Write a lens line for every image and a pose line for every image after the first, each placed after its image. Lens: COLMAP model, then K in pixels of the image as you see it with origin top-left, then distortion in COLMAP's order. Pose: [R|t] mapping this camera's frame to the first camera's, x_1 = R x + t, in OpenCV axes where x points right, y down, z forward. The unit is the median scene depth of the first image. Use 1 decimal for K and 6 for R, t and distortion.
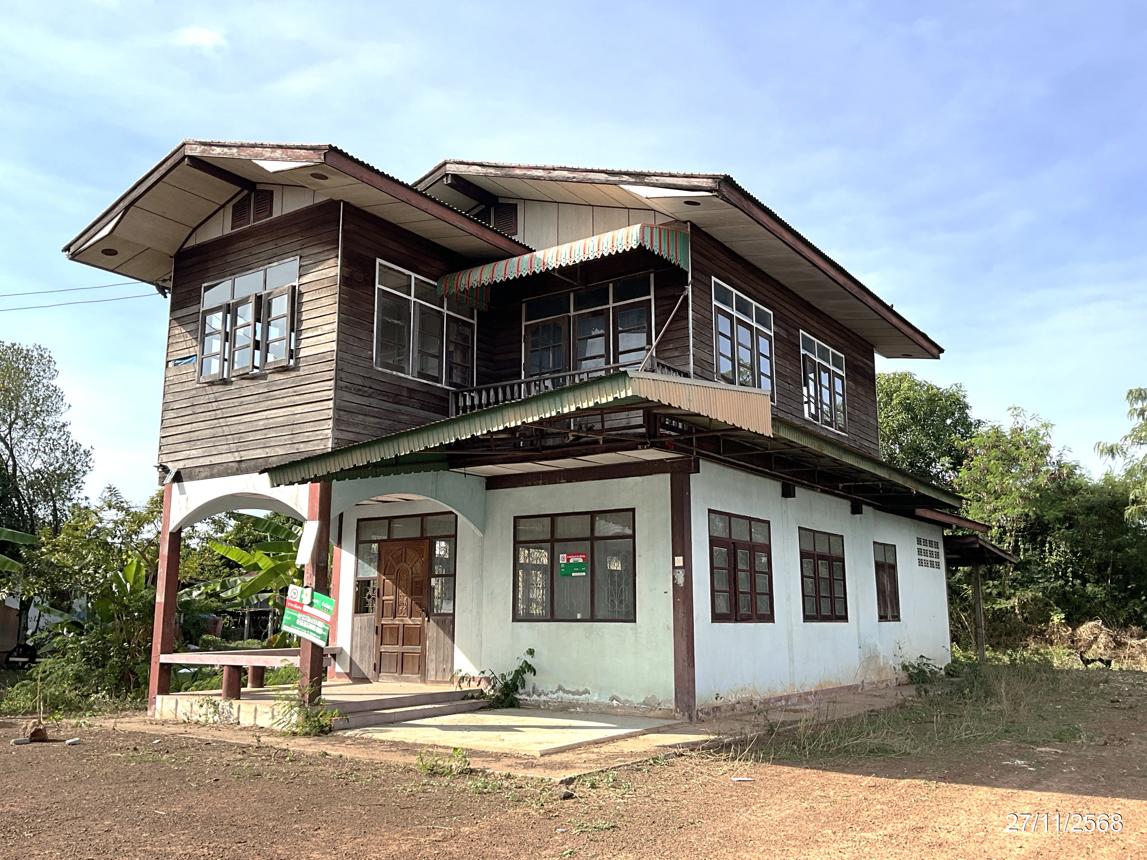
lens RADIAL K [[979.7, 0, 575.0], [0, 979.7, 429.4], [0, 0, 1]] dist [0.018899, 0.000189]
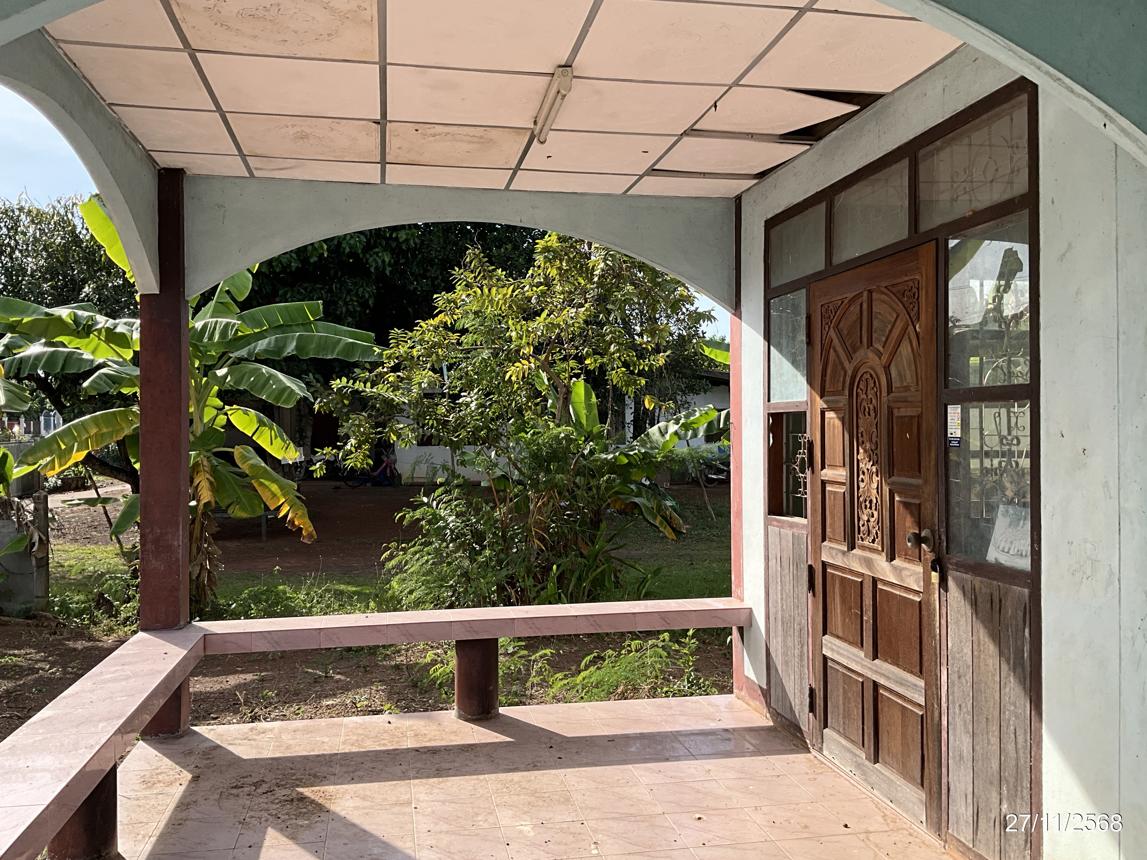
lens RADIAL K [[979.7, 0, 573.5], [0, 979.7, 426.4], [0, 0, 1]] dist [0.018899, 0.000189]
pose [[0.711274, -0.003015, -0.702908, -0.045940], [0.132112, 0.982743, 0.129469, 0.113512], [0.690388, -0.184950, 0.699398, 0.766499]]
